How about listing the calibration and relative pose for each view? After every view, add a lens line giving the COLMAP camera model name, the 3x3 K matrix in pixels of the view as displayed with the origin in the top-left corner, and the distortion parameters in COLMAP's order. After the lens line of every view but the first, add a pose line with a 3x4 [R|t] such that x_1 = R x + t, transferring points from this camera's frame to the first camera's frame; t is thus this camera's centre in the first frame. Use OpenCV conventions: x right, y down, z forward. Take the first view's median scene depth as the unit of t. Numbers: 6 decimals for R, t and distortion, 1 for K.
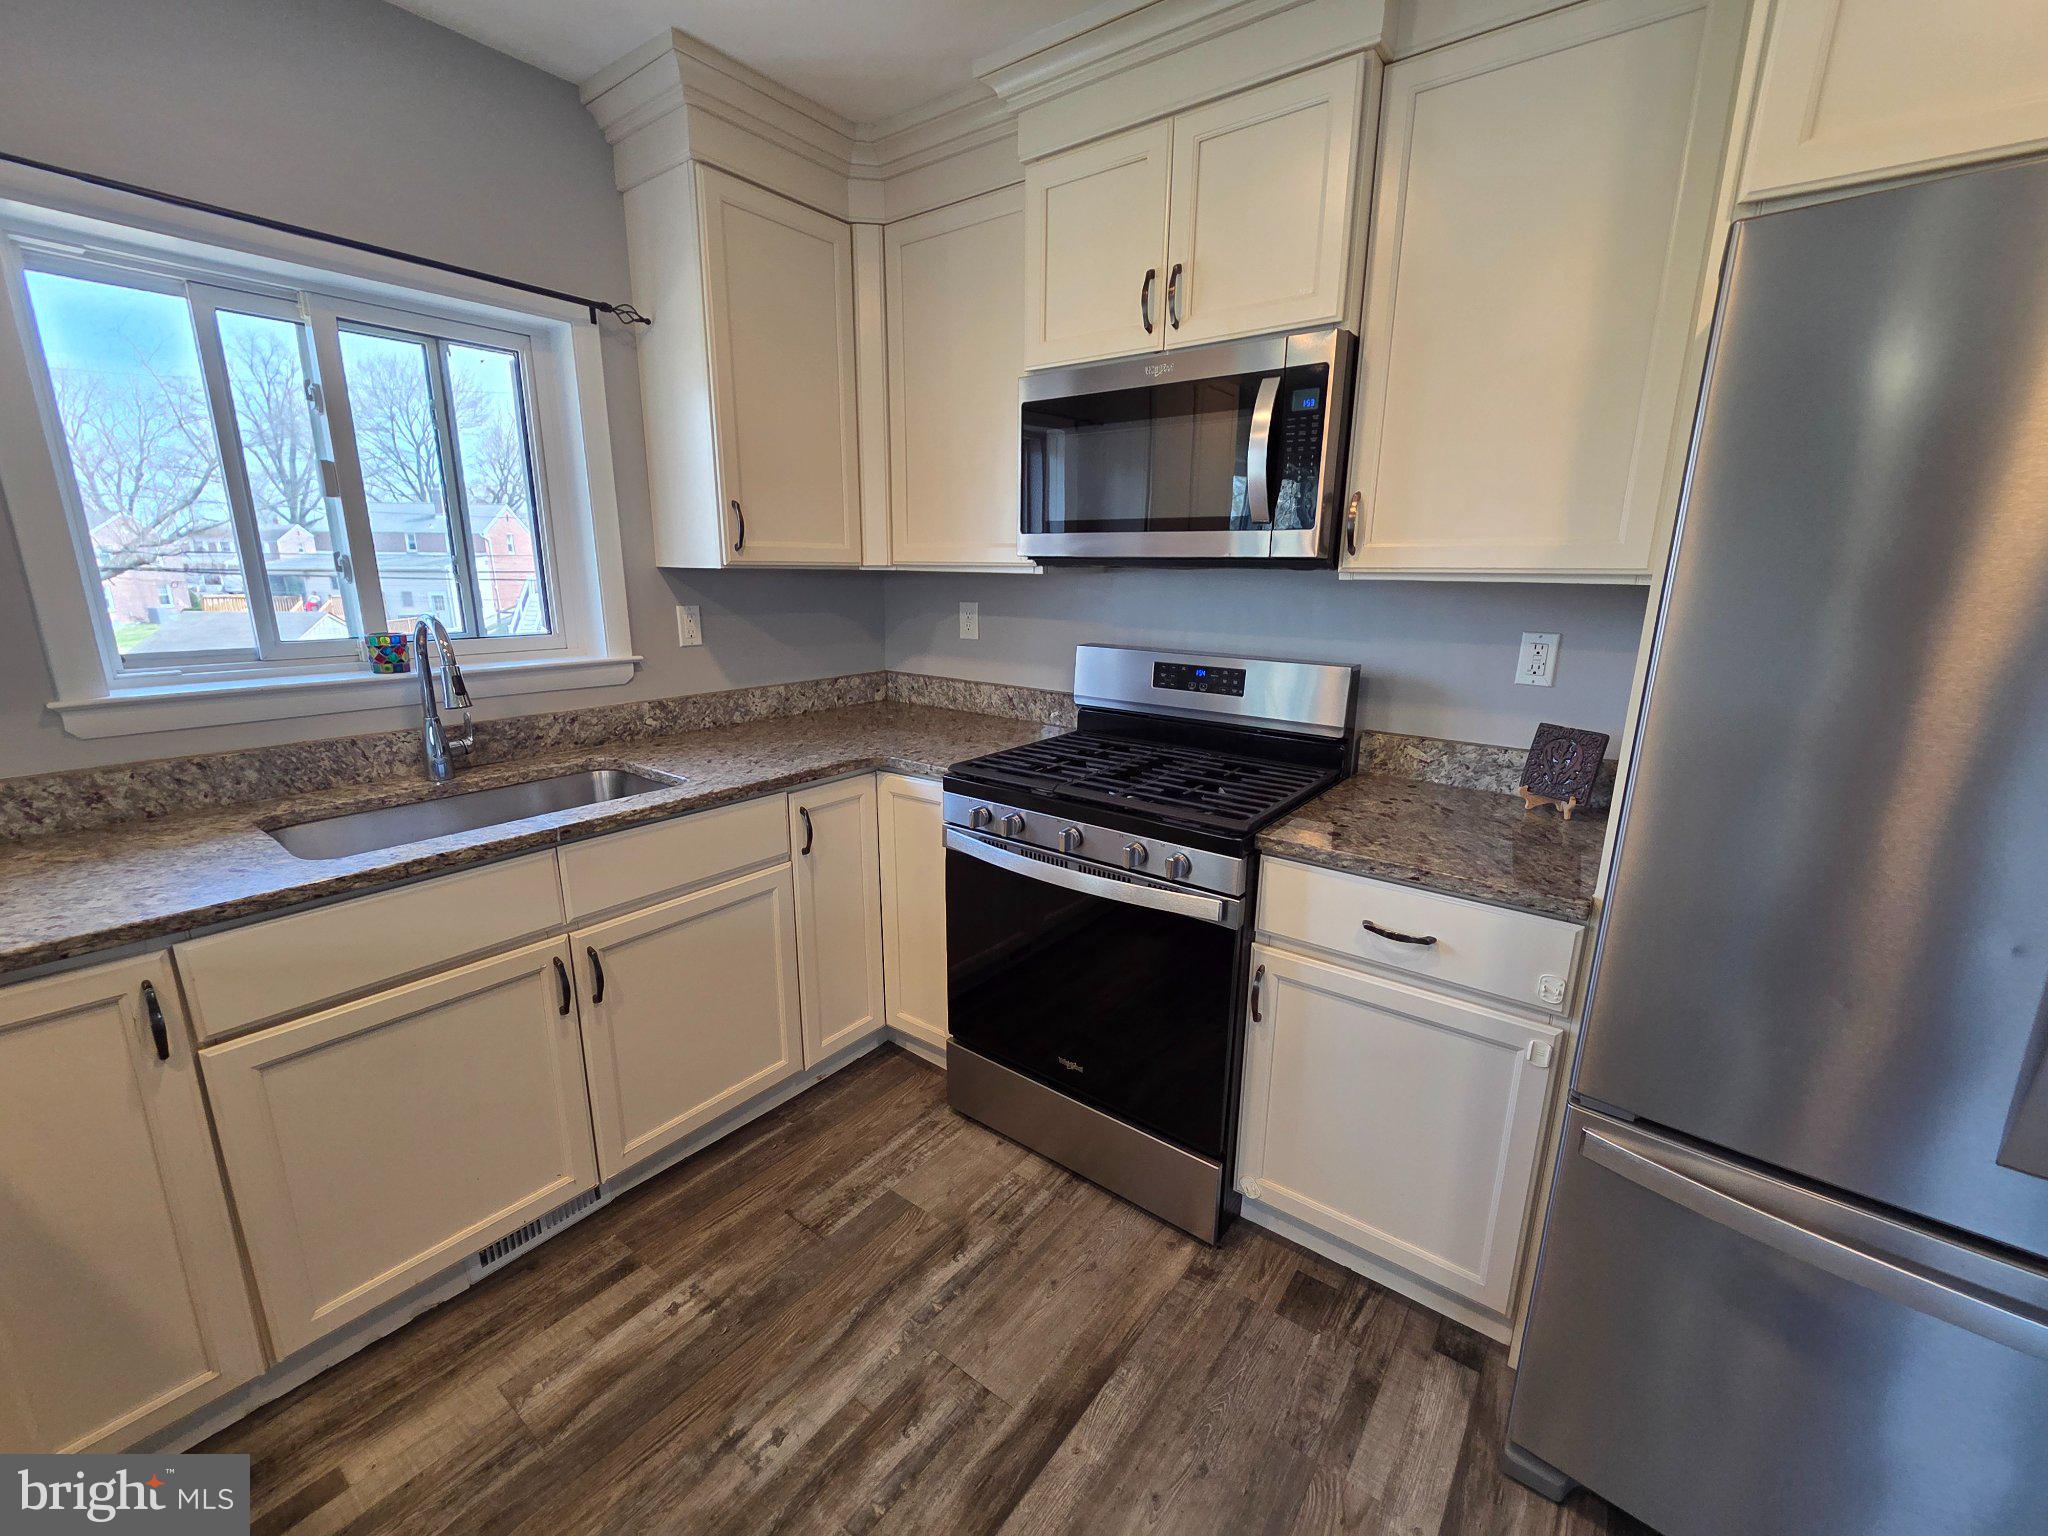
lens RADIAL K [[848.2, 0, 1028.1], [0, 848.2, 771.6], [0, 0, 1]] dist [-0.001529, -0.000313]
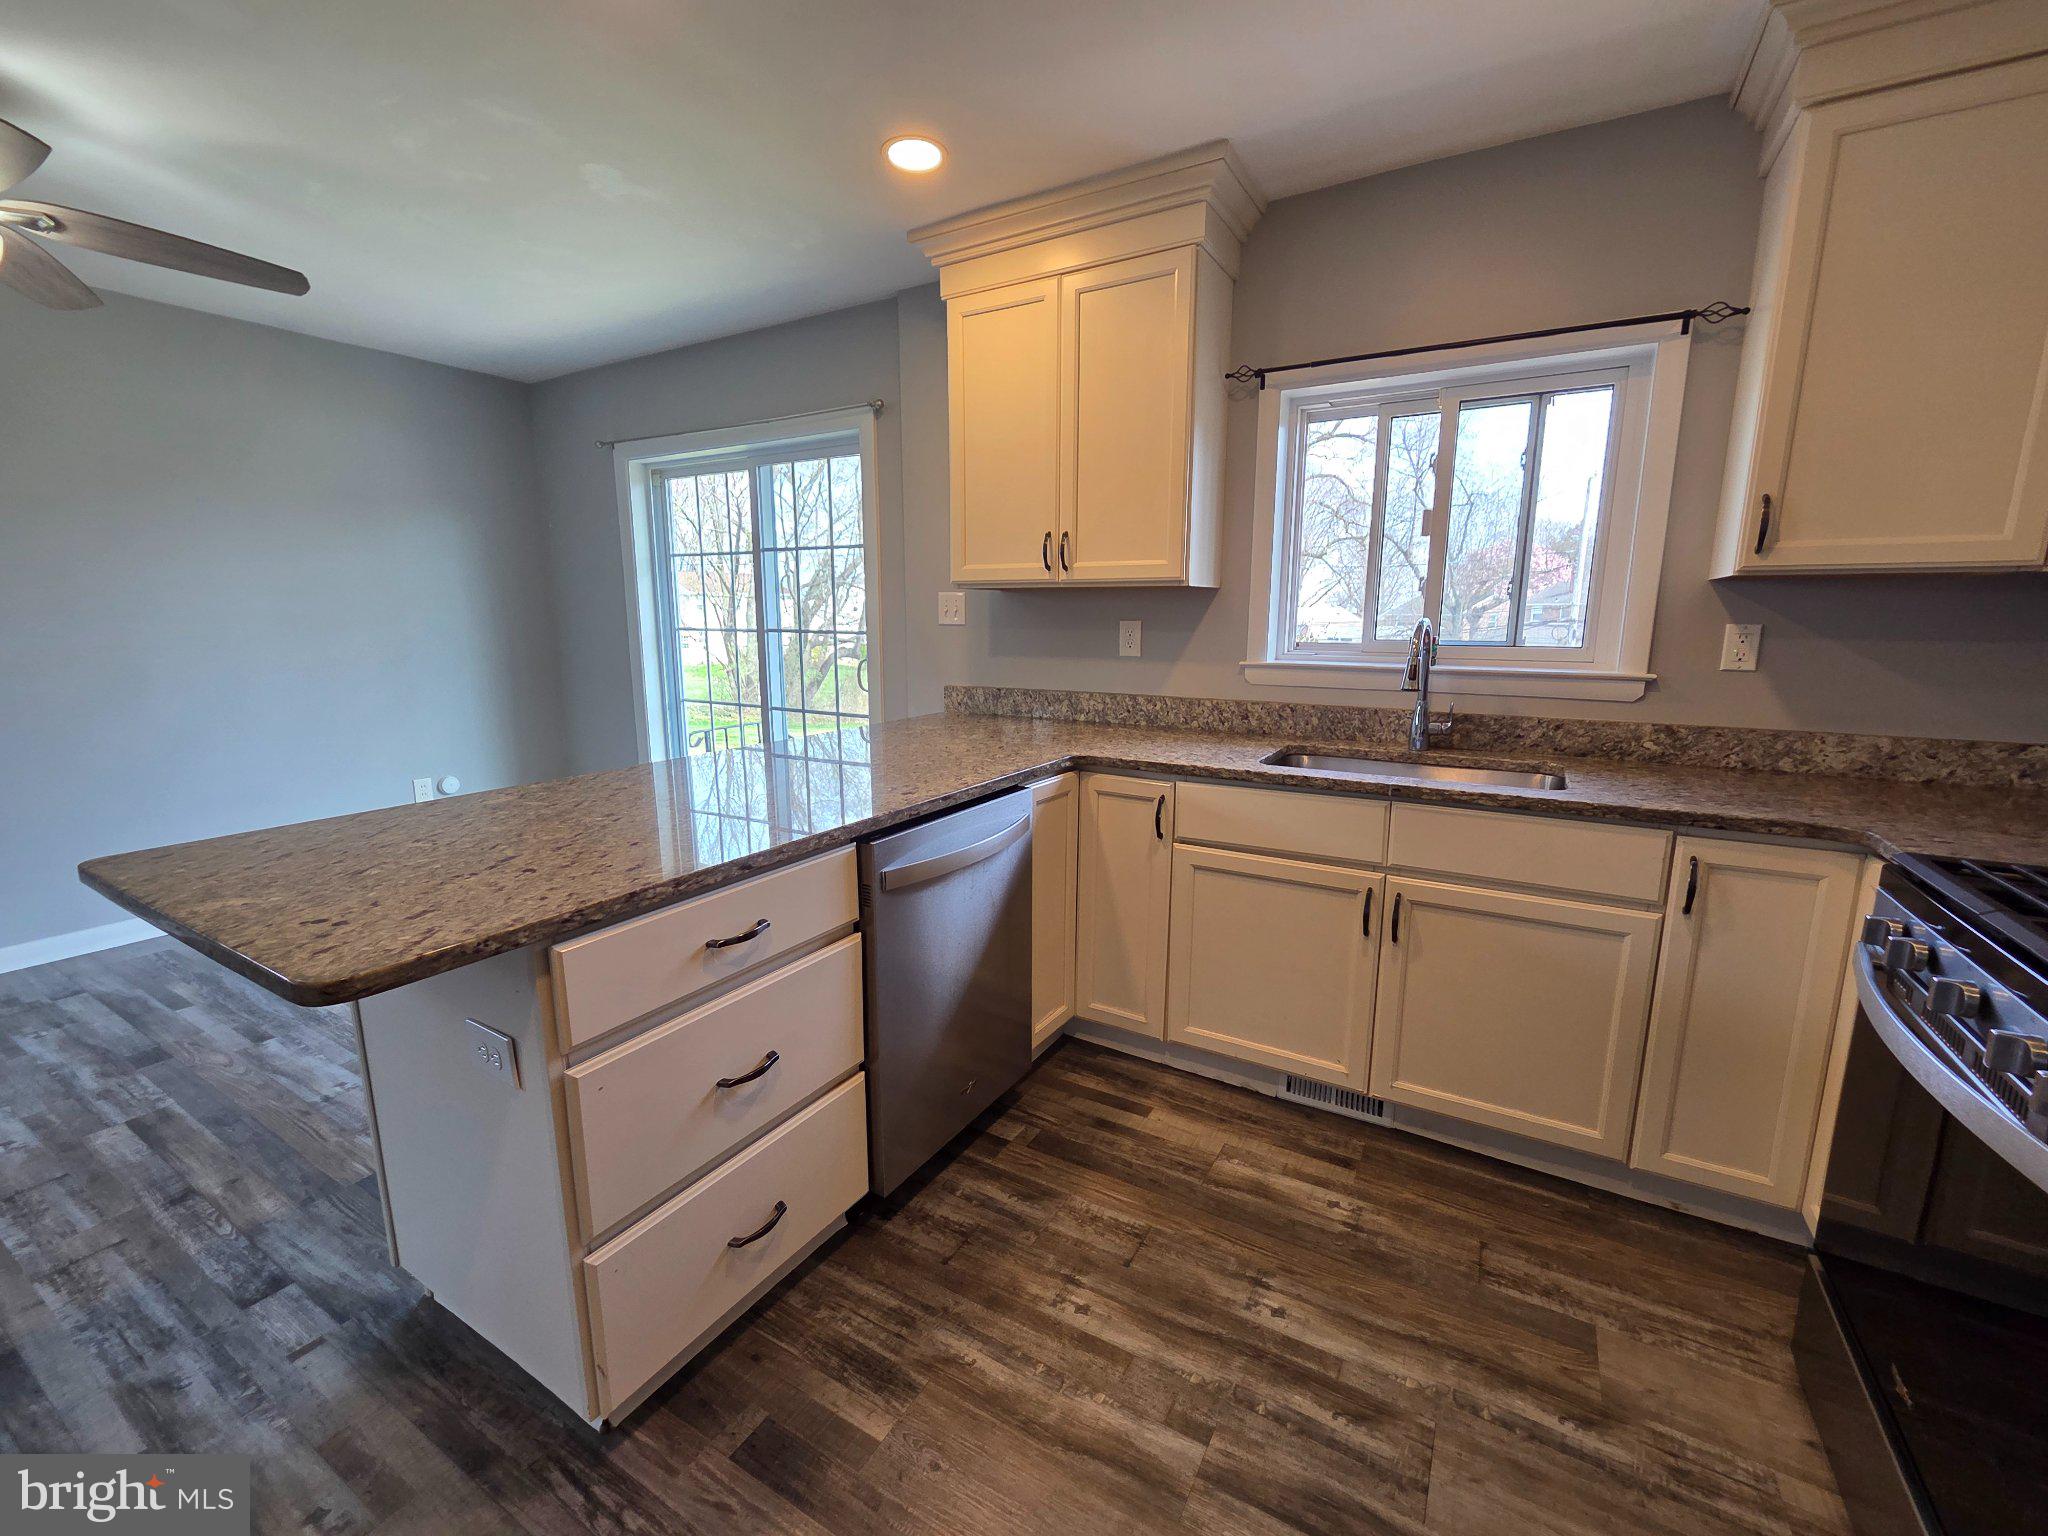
lens RADIAL K [[847.2, 0, 1024.0], [0, 847.2, 768.0], [0, 0, 1]] dist [-0.001086, -0.000093]
pose [[0.116594, 0.167224, -0.979001, 0.487205], [-0.236595, 0.962022, 0.136147, 0.001580], [0.964587, 0.215753, 0.151730, 0.246183]]
